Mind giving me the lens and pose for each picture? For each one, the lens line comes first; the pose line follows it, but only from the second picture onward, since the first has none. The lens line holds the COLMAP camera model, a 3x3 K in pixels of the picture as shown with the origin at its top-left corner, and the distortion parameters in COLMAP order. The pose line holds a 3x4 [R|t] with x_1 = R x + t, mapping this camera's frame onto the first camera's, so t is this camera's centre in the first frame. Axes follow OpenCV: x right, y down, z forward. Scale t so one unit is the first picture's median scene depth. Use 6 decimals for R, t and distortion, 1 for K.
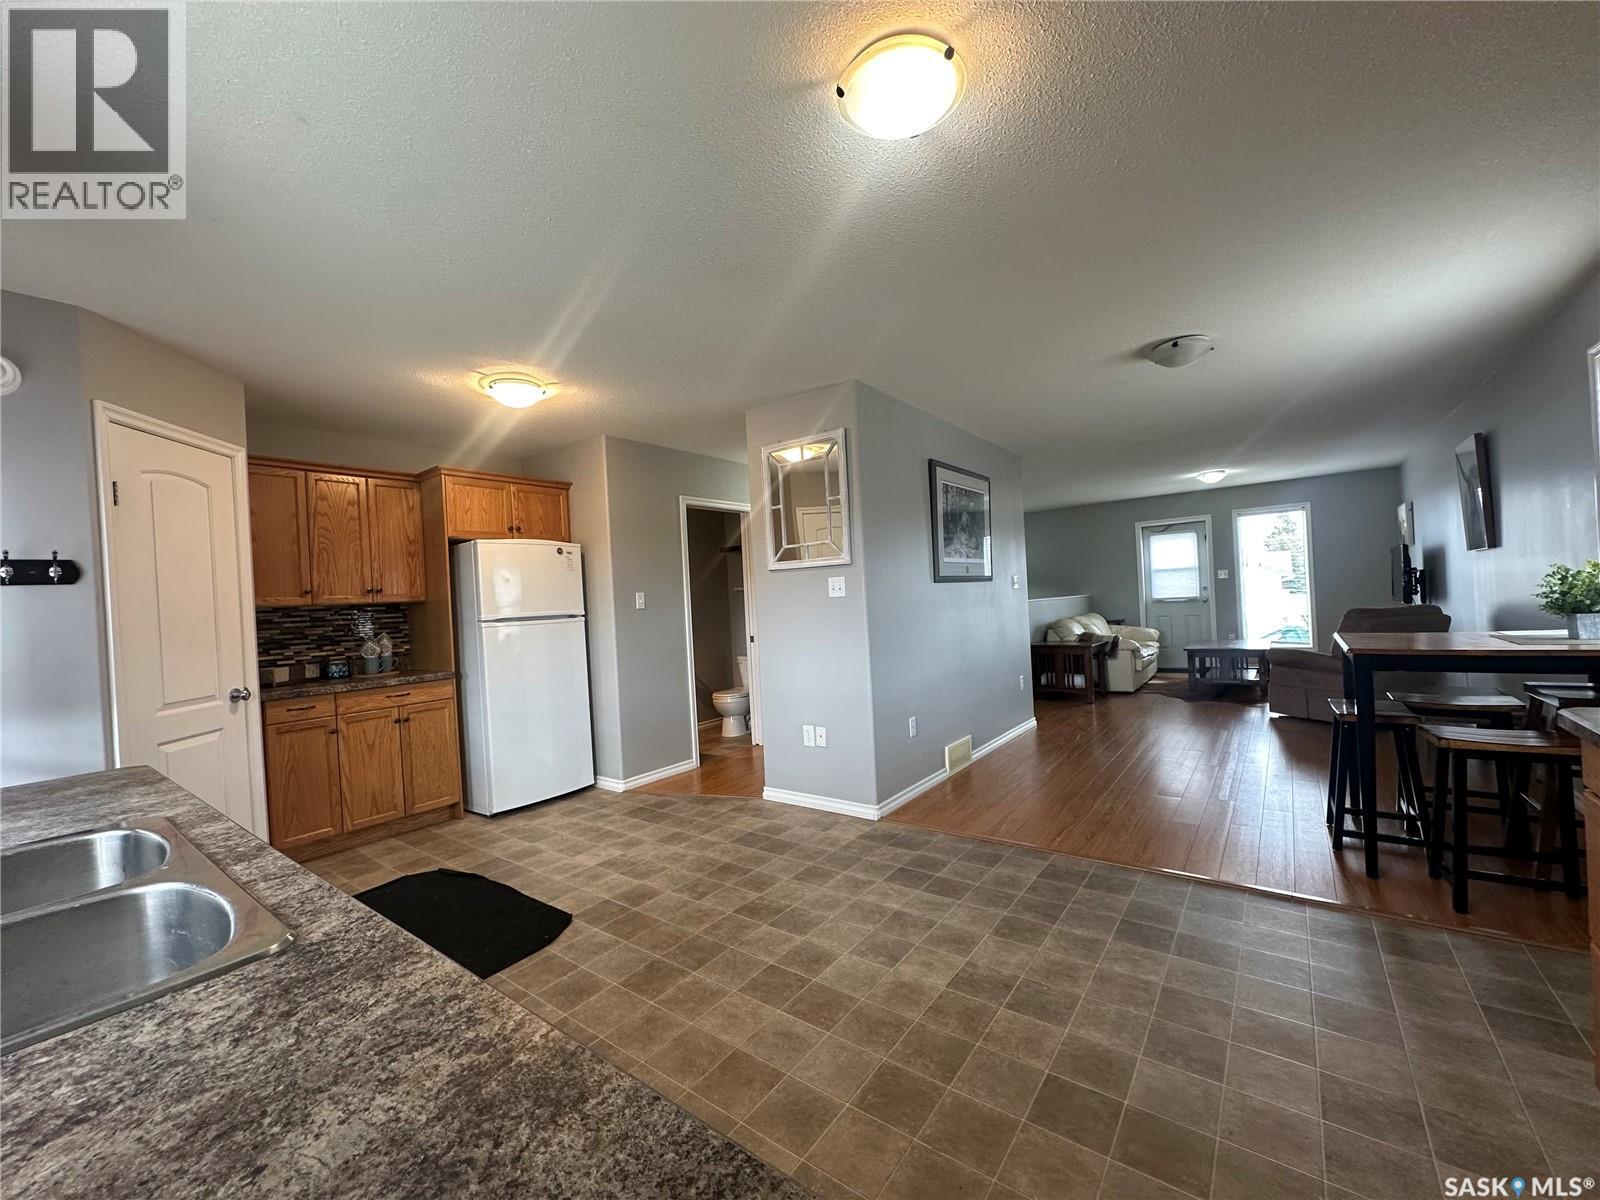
lens RADIAL K [[638.3, 0, 800.0], [0, 638.3, 600.0], [0, 0, 1]] dist [-0.006560, 0.000170]
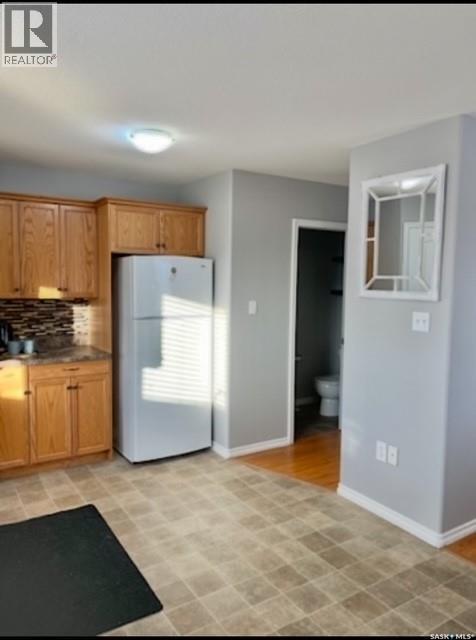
lens RADIAL K [[477.6, 0, 238.0], [0, 477.6, 320.0], [0, 0, 1]] dist [0.081442, -0.119694]
pose [[0.937056, 0.095942, -0.335739, 0.041106], [-0.064126, 0.992442, 0.104626, -0.086523], [0.343239, -0.076511, 0.936127, 0.165150]]
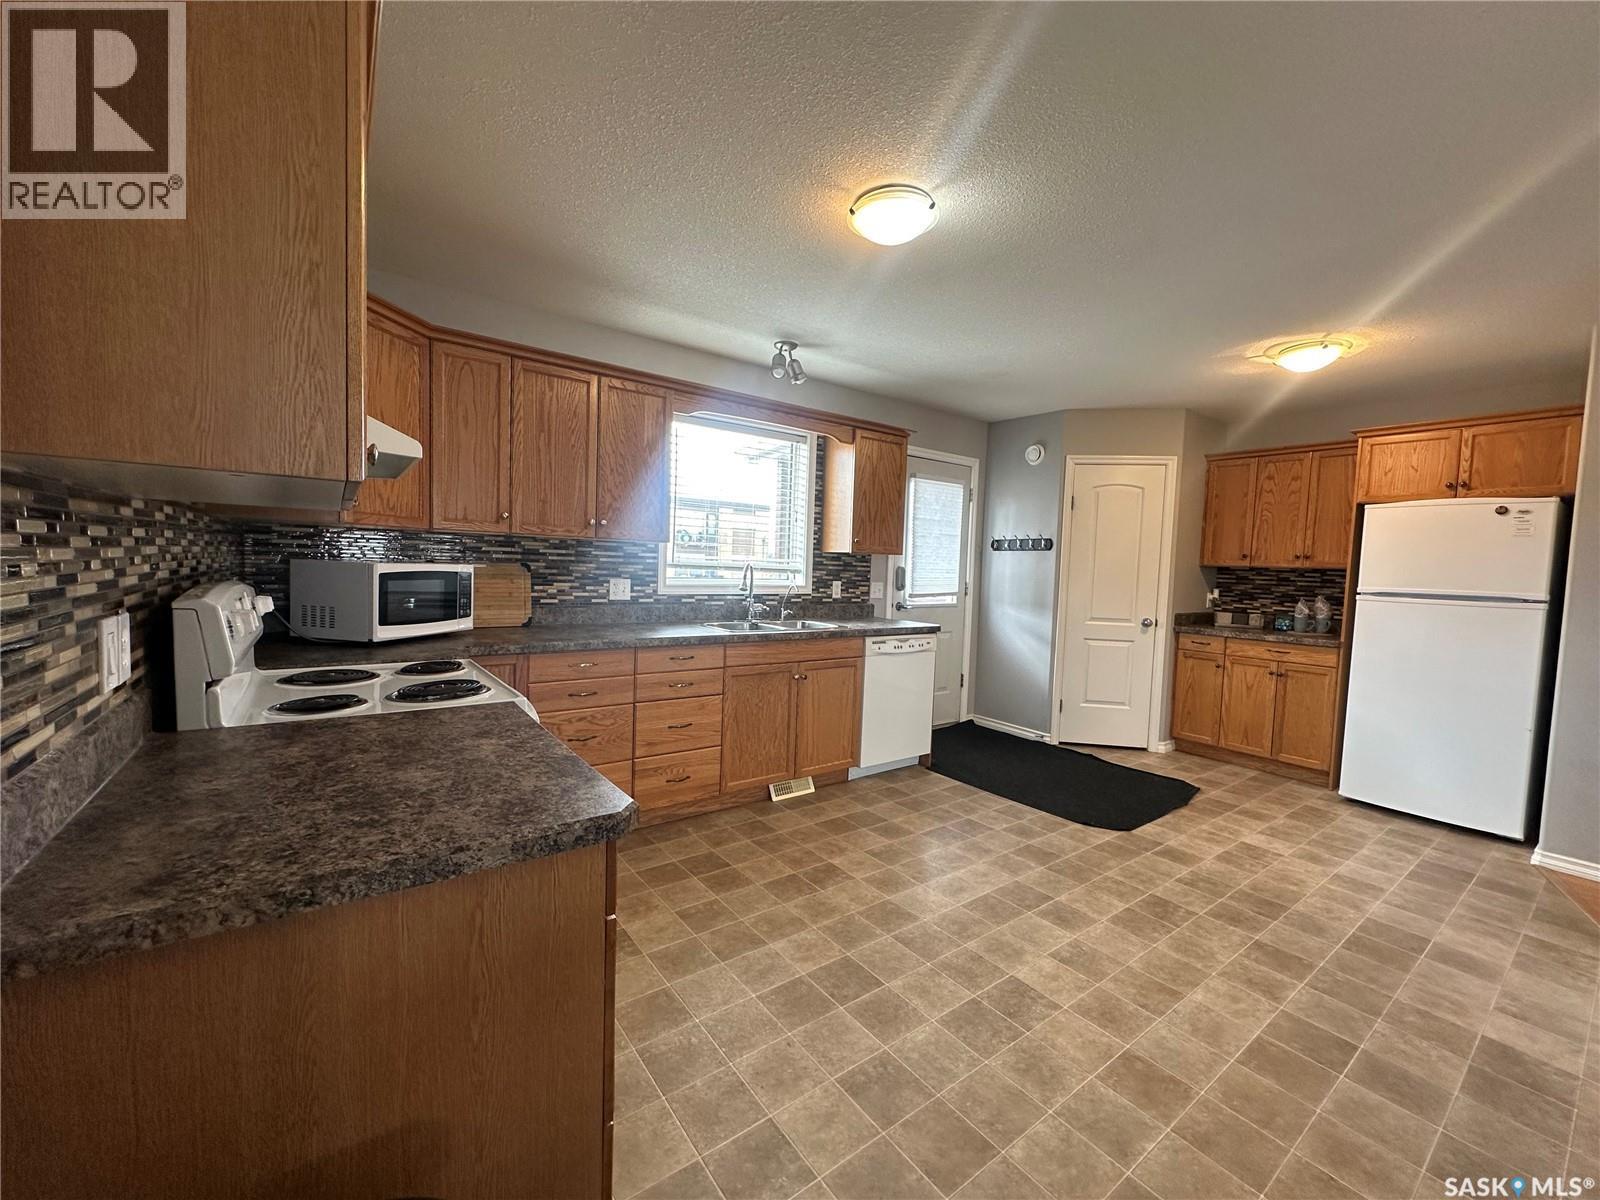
lens RADIAL K [[641.2, 0, 800.0], [0, 641.2, 600.0], [0, 0, 1]] dist [-0.002411, -0.000170]
pose [[-0.284584, 0.099256, -0.953499, 0.673416], [-0.017448, 0.993925, 0.108672, -0.047700], [0.958492, 0.047563, -0.281123, 0.509778]]
